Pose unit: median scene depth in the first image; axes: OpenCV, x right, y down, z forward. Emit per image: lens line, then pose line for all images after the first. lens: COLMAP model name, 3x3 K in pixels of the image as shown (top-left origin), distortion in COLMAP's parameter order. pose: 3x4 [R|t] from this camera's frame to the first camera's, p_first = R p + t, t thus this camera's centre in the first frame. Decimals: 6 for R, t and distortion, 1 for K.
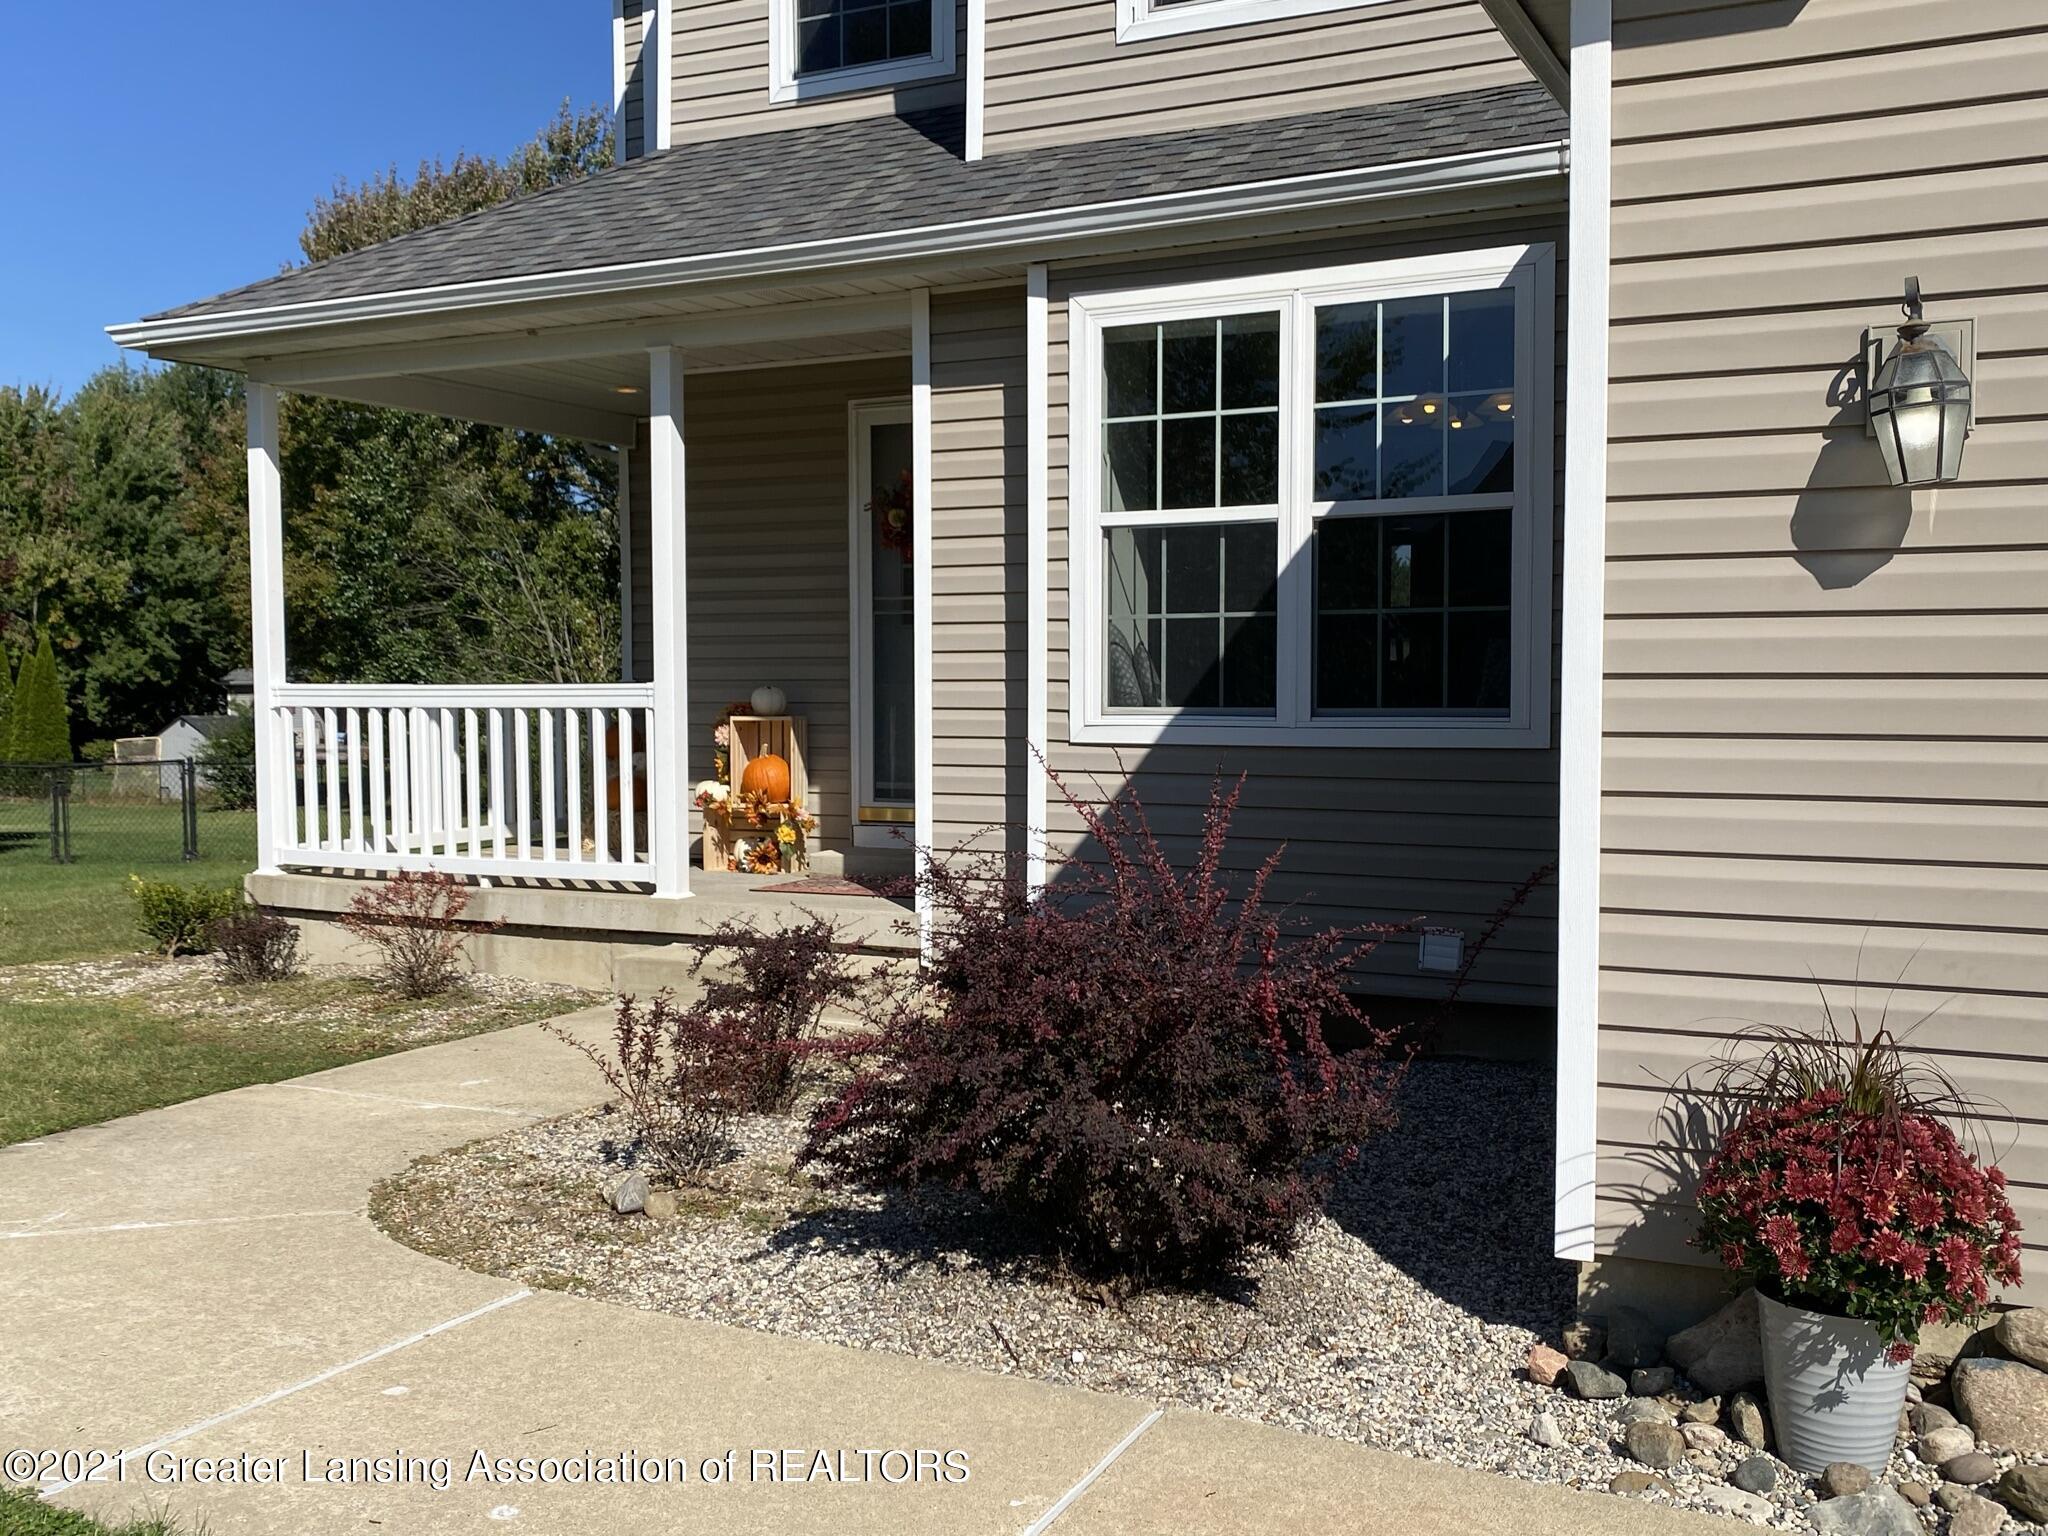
lens RADIAL K [[1892.3, 0, 1023.1], [0, 1892.3, 783.3], [0, 0, 1]] dist [0.003857, 0.000000]
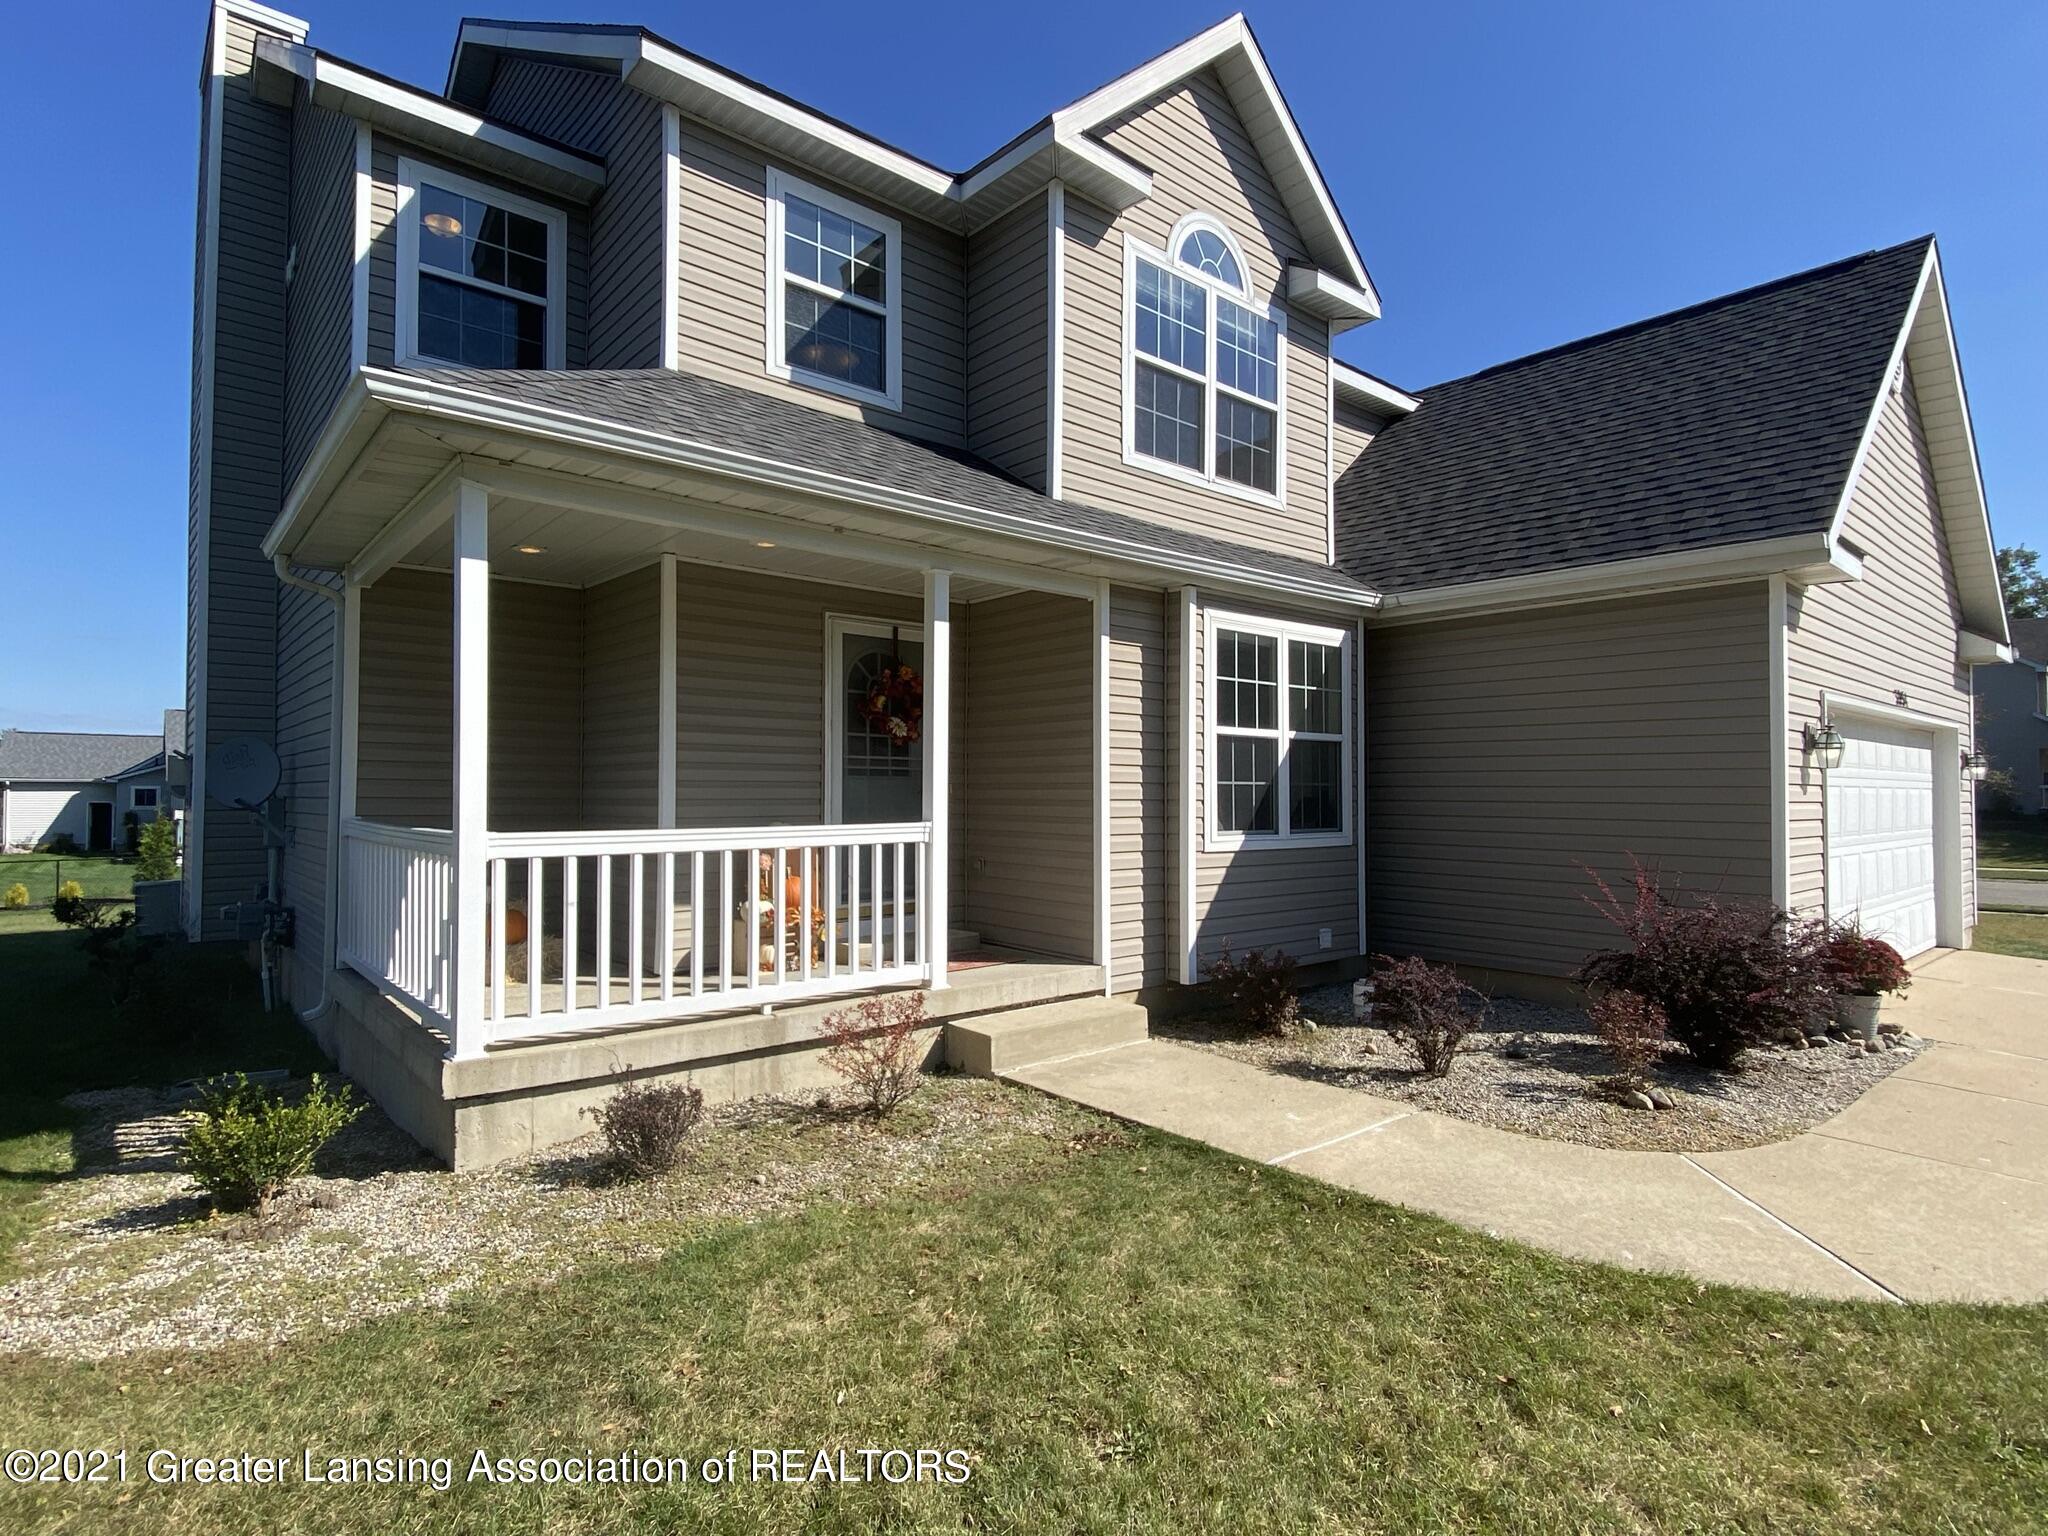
lens RADIAL K [[1051.2, 0, 1011.9], [0, 1051.2, 762.7], [0, 0, 1]] dist [0.012334, -0.001869]
pose [[0.397708, 0.029702, 0.917031, -0.979294], [0.045718, 0.997593, -0.052139, -0.063442], [-0.916372, 0.062661, 0.395392, 0.779266]]
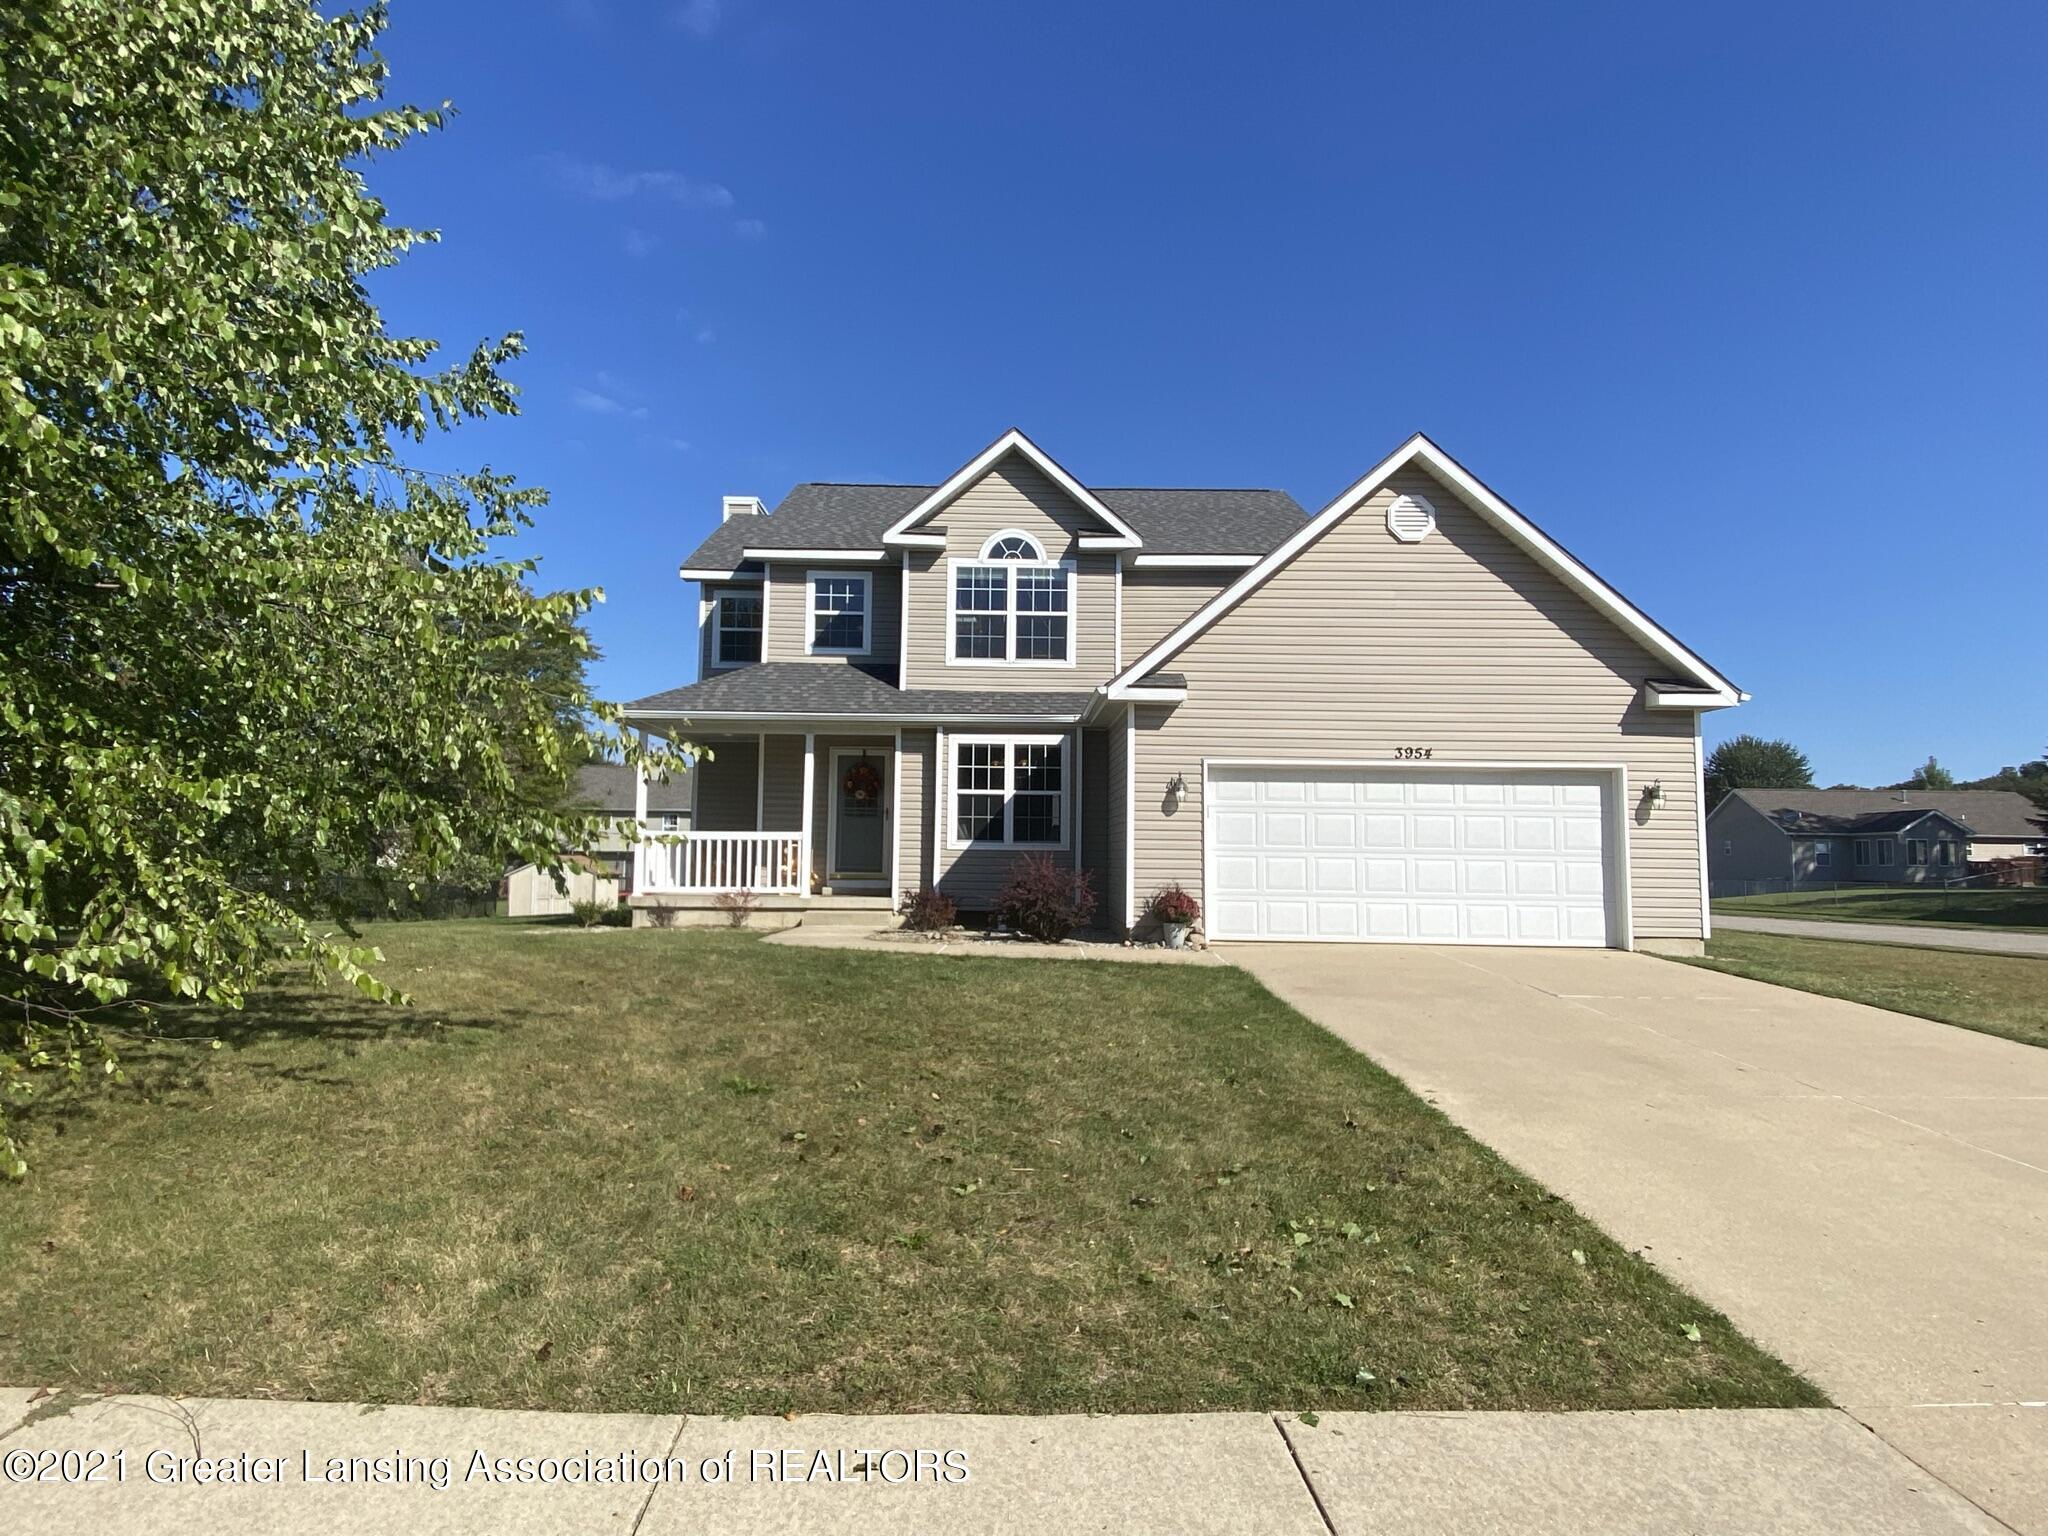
lens RADIAL K [[1058.9, 0, 1036.3], [0, 1058.9, 757.1], [0, 0, 1]] dist [0.005761, 0.000023]
pose [[0.881397, 0.053970, 0.469283, -0.842882], [0.014691, 0.989840, -0.141428, 0.101333], [-0.472148, 0.131548, 0.871649, -0.990214]]
